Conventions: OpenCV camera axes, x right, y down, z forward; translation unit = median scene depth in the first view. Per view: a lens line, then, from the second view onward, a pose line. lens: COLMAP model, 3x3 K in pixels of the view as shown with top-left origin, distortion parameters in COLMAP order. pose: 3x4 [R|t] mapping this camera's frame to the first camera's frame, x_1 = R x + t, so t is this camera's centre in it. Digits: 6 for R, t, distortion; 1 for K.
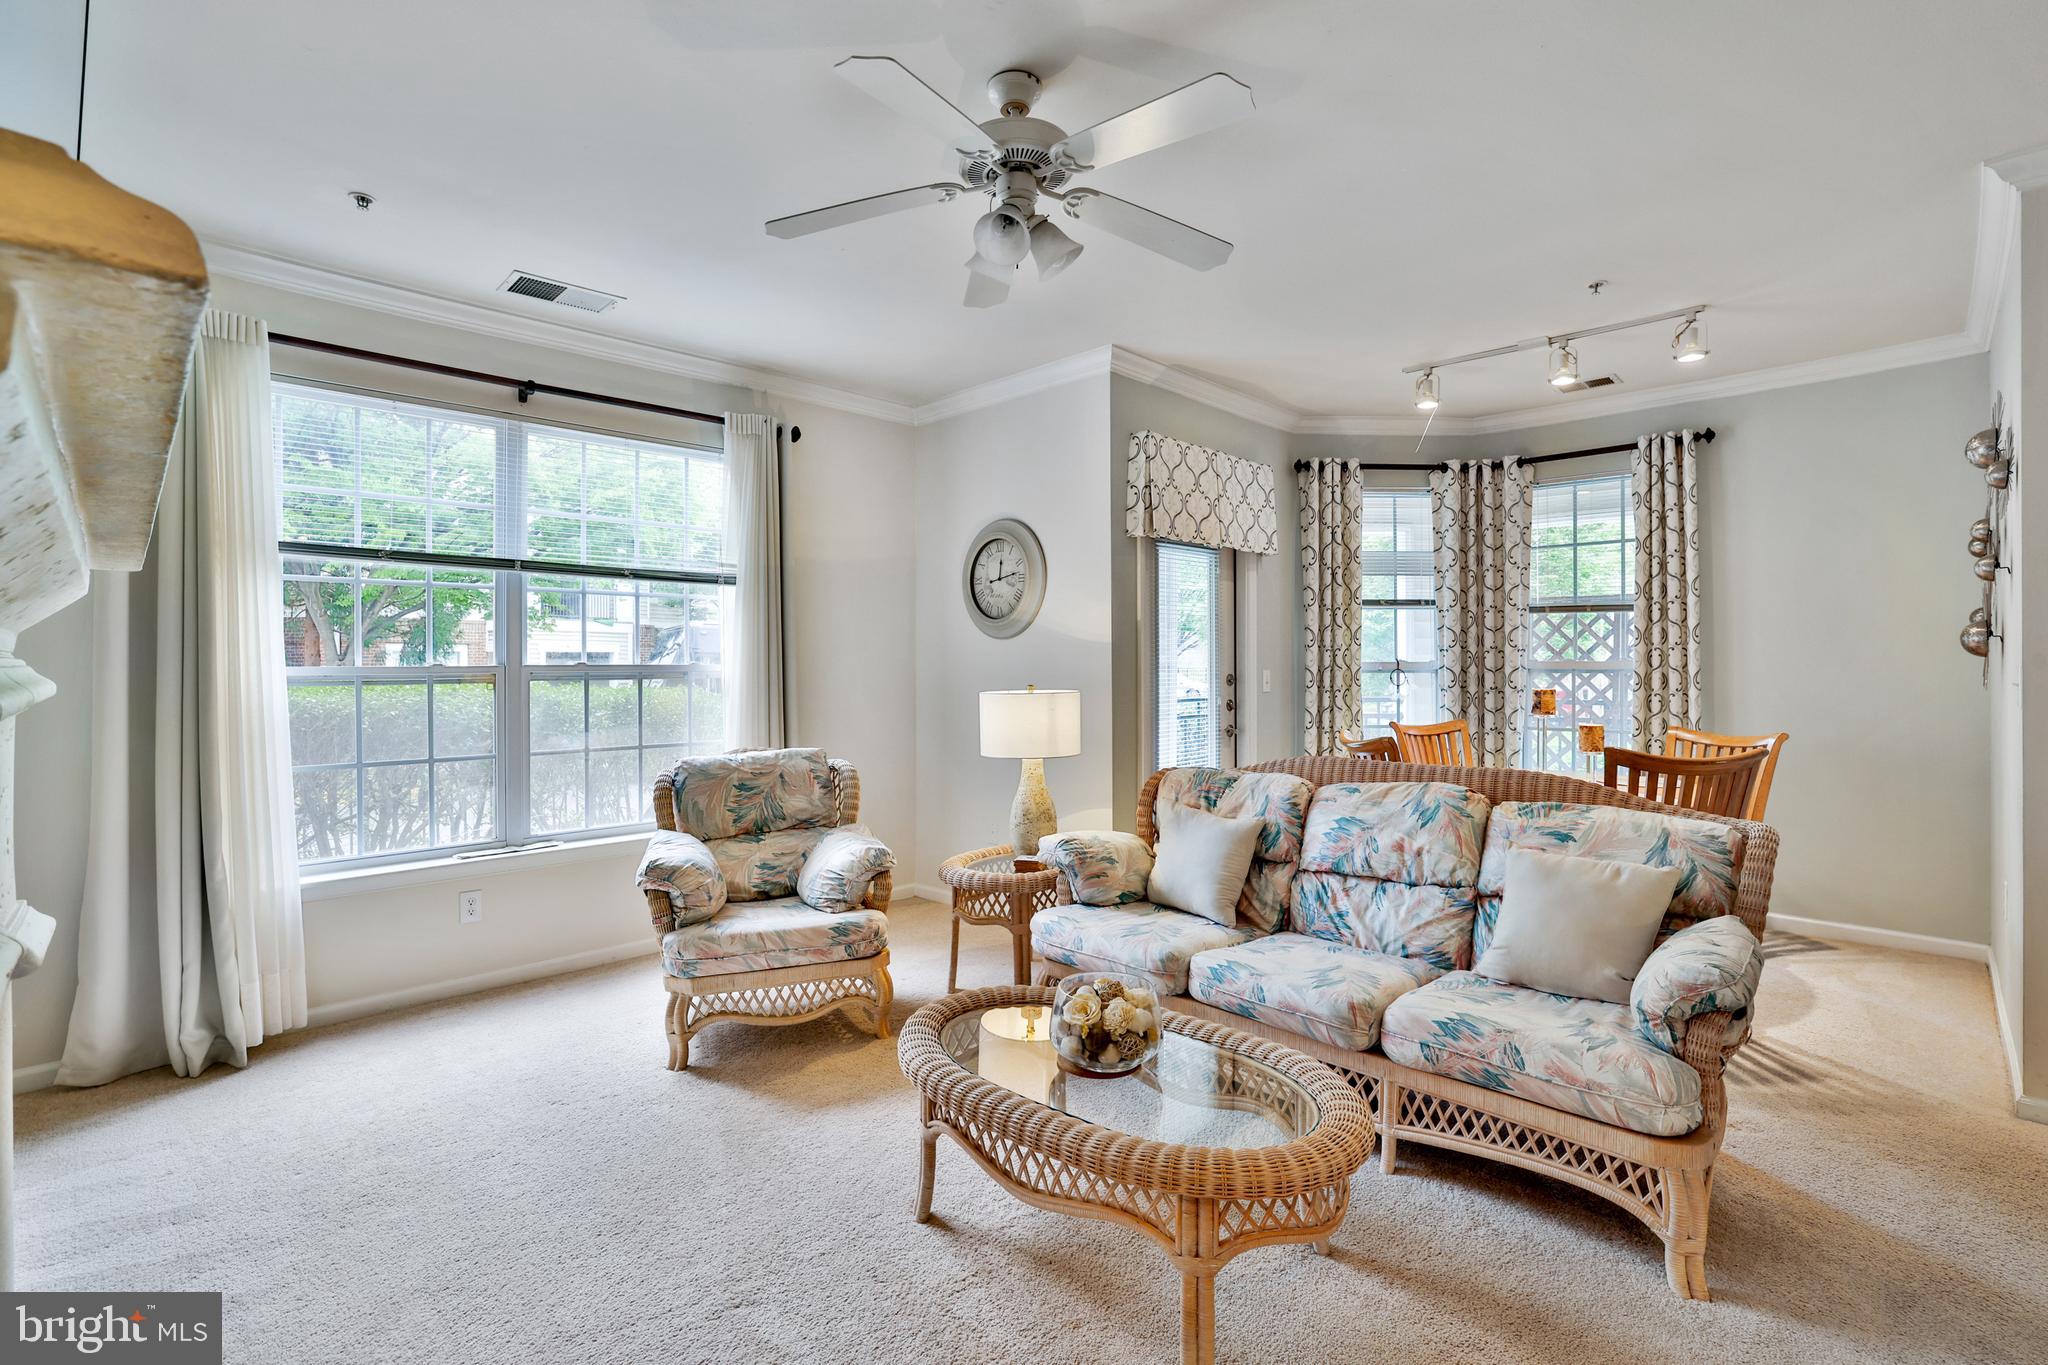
lens RADIAL K [[908.2, 0, 1016.7], [0, 908.2, 671.8], [0, 0, 1]] dist [-0.029474, -0.000182]
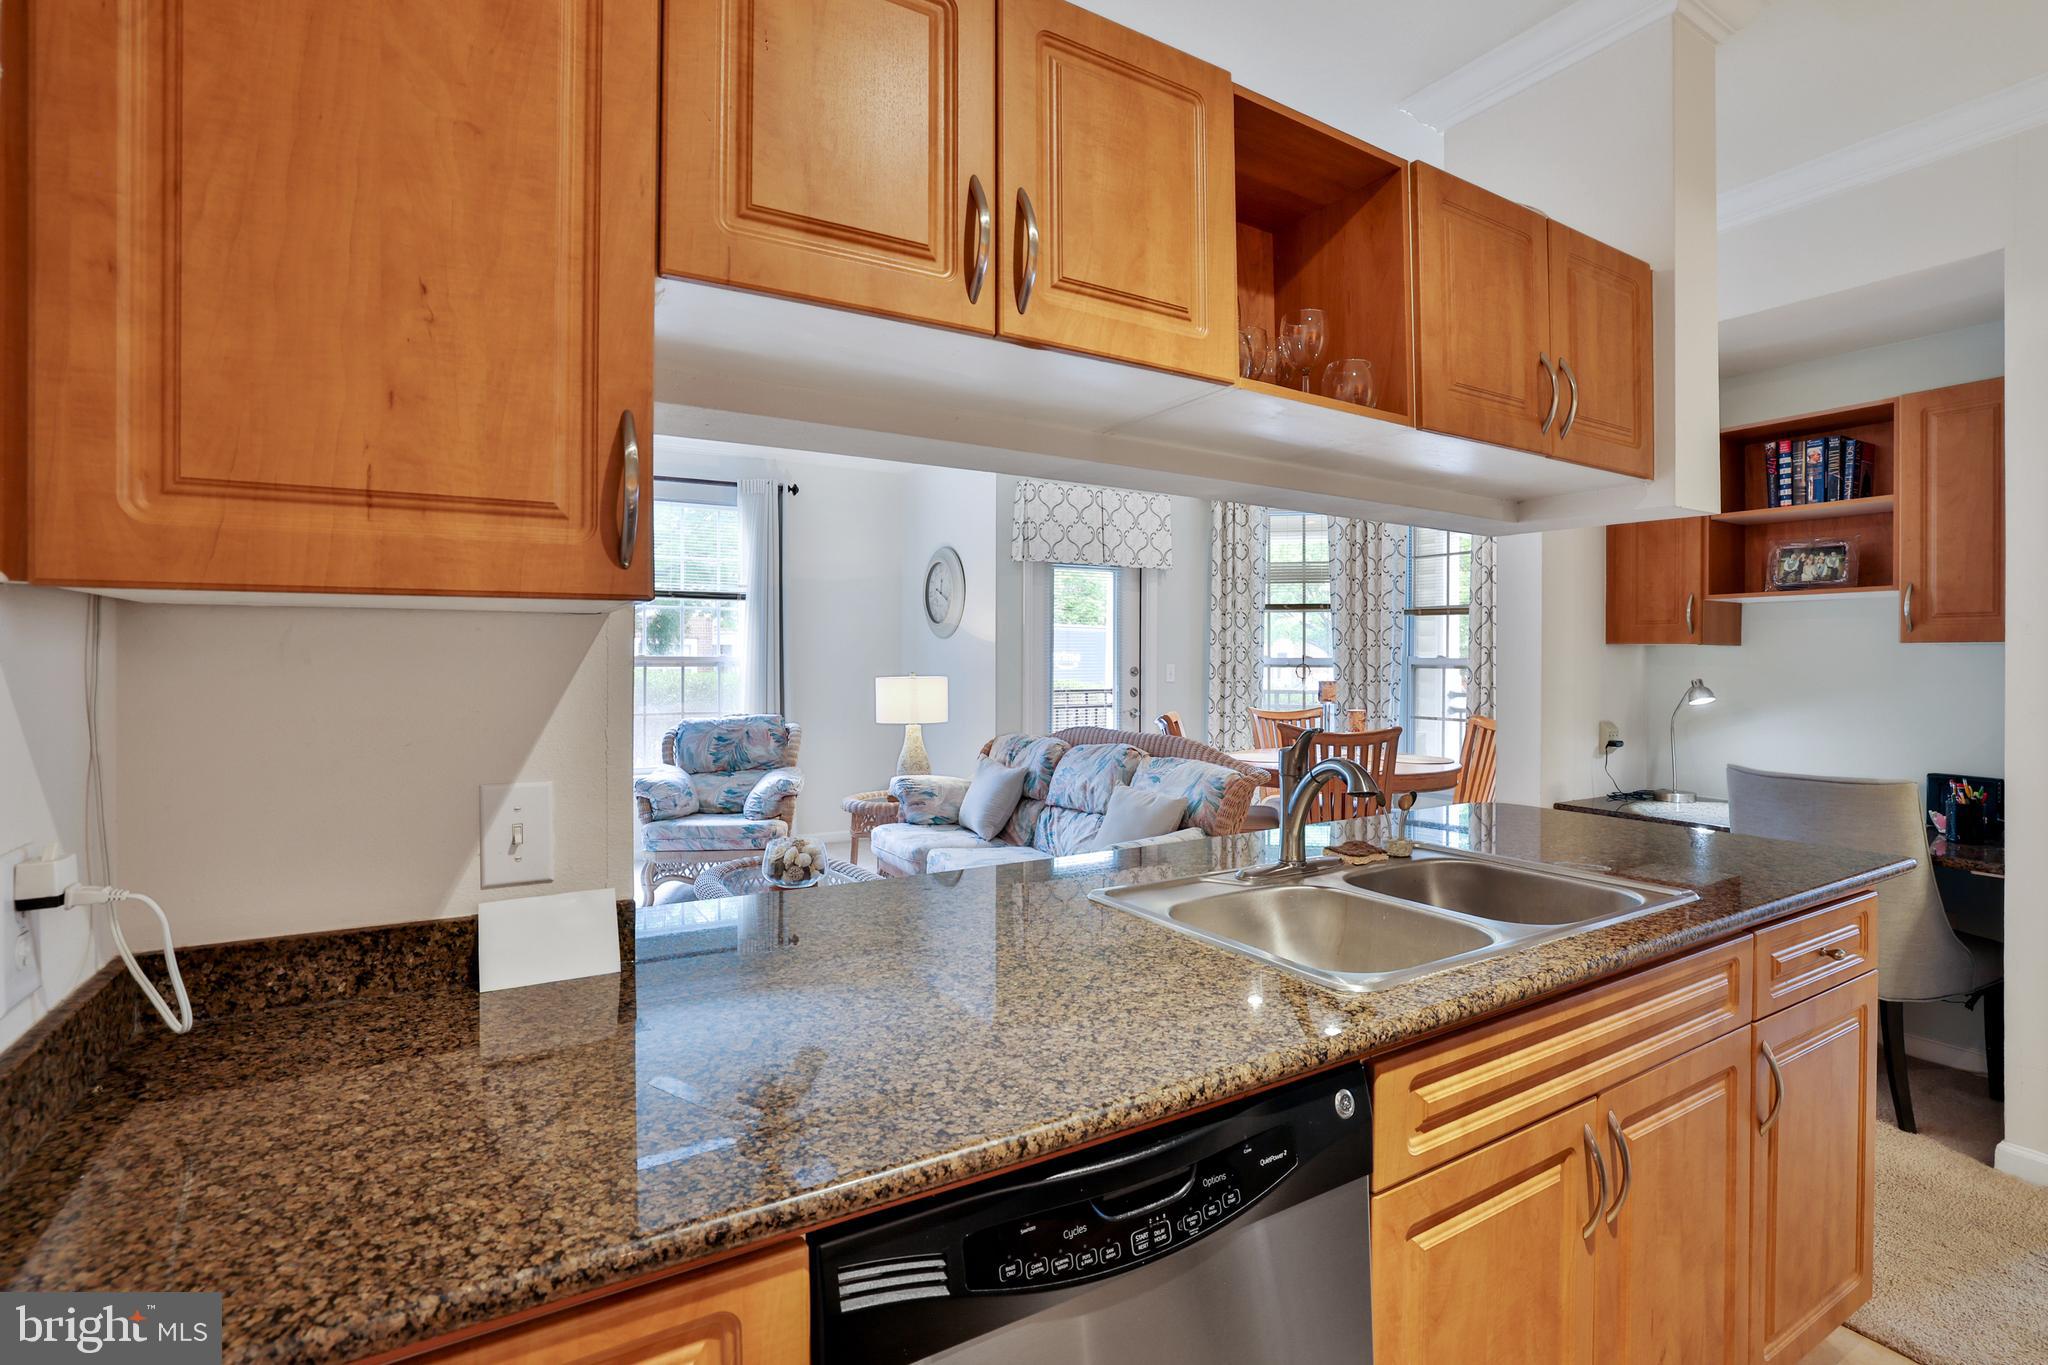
lens RADIAL K [[945.1, 0, 1024.0], [0, 945.1, 657.6], [0, 0, 1]] dist [-0.031562, -0.000010]
pose [[0.969314, 0.005862, -0.245756, 0.467937], [-0.008092, 0.999935, -0.008064, 0.001604], [0.245693, 0.009805, 0.969298, -0.317435]]
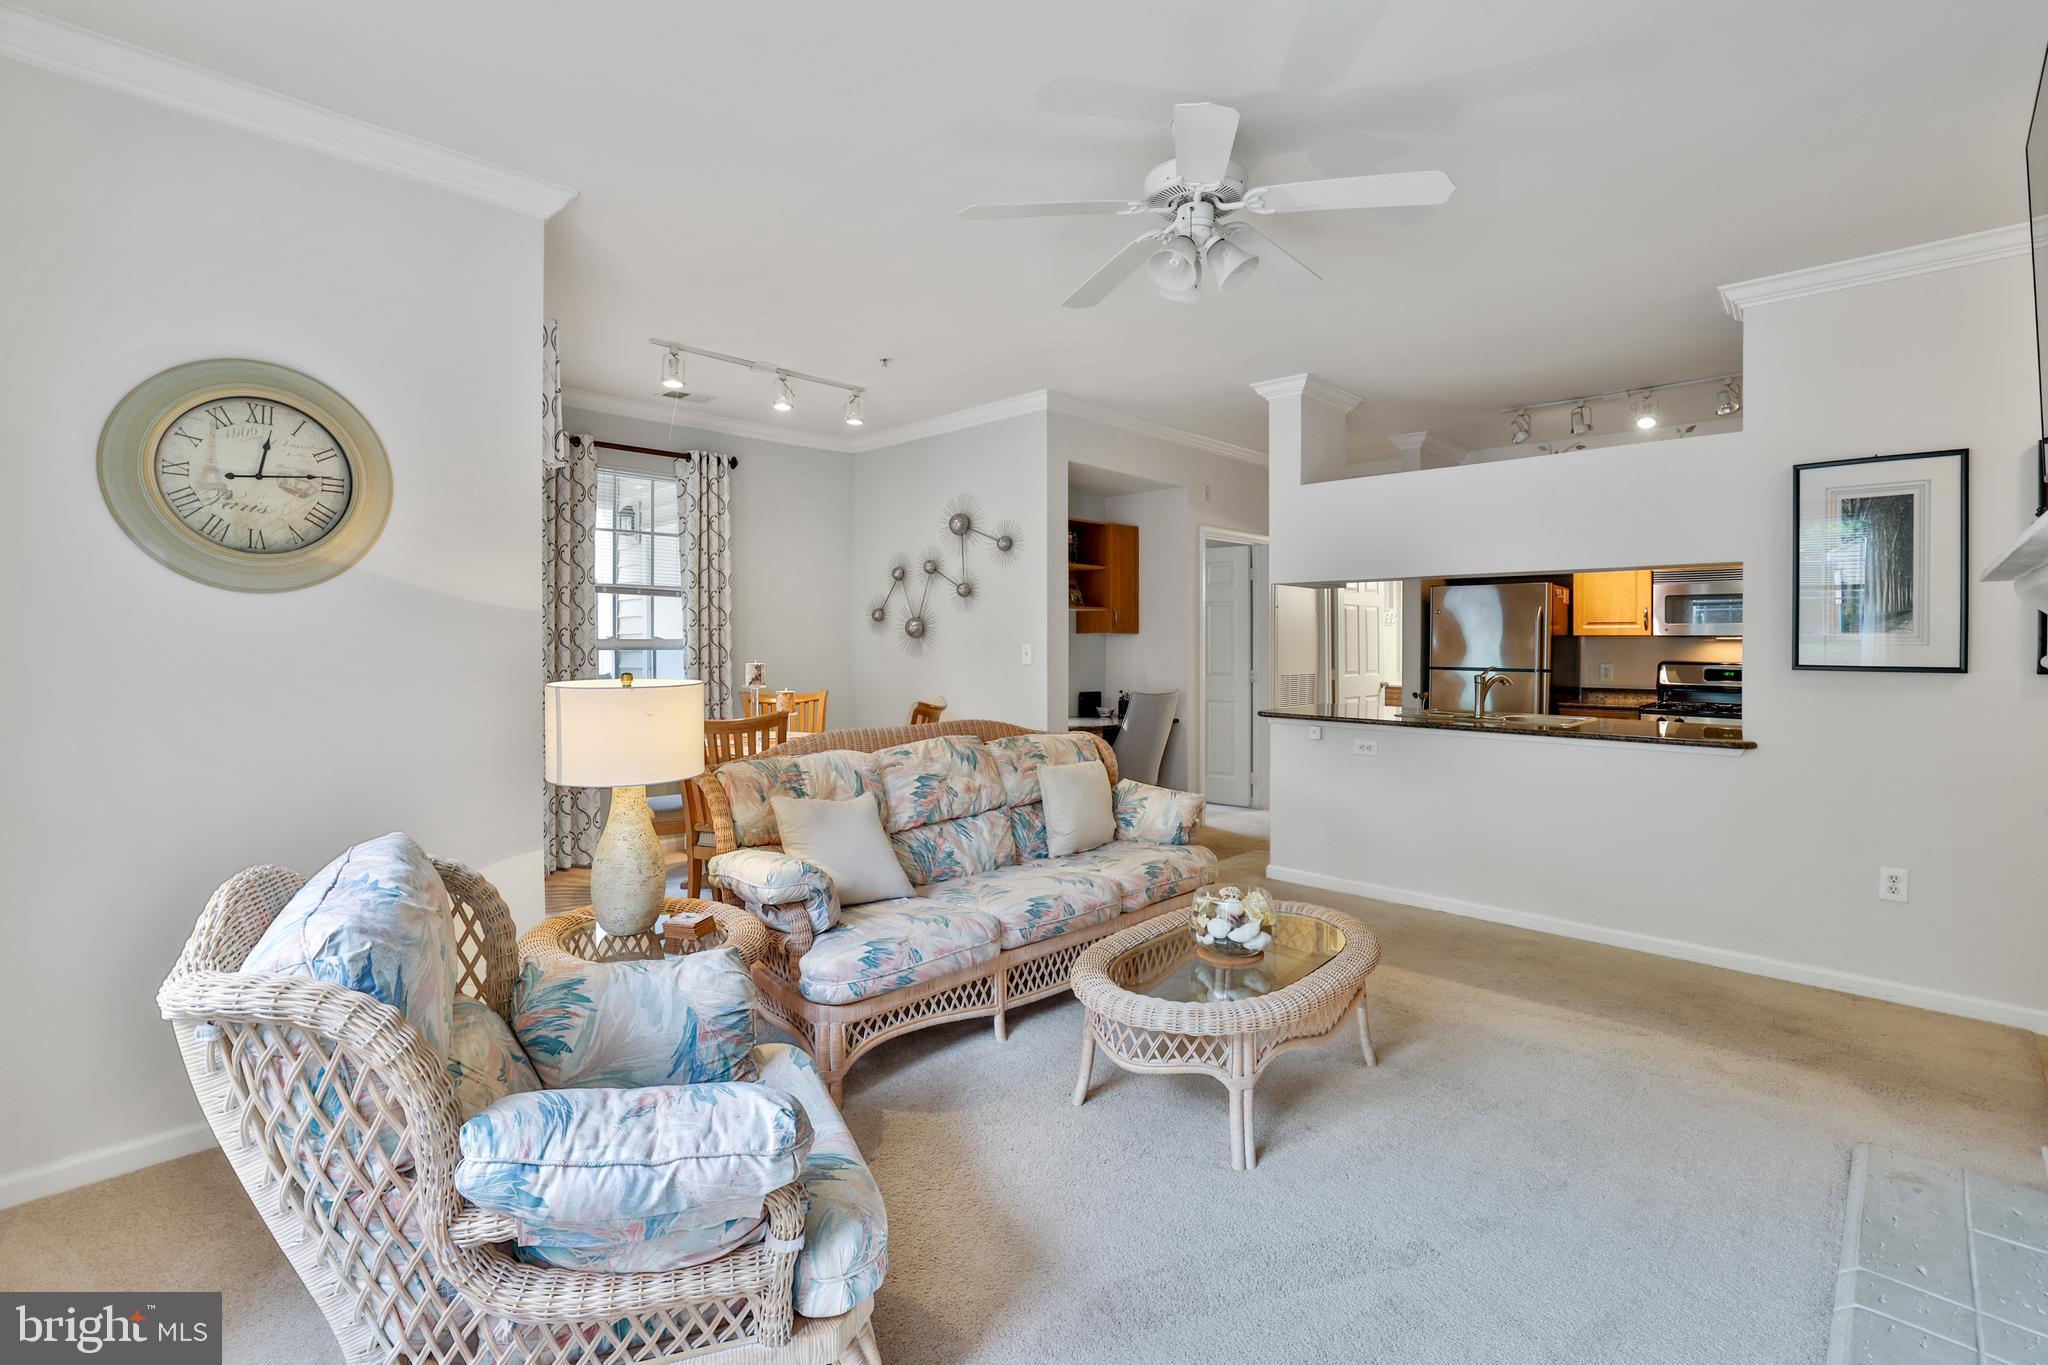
lens RADIAL K [[945.1, 0, 1024.0], [0, 945.1, 657.6], [0, 0, 1]] dist [-0.031562, -0.000010]
pose [[-0.006030, -0.010508, 0.999927, -0.589633], [0.012567, 0.999865, 0.010583, 0.000258], [-0.999903, 0.012629, -0.005897, 0.623401]]
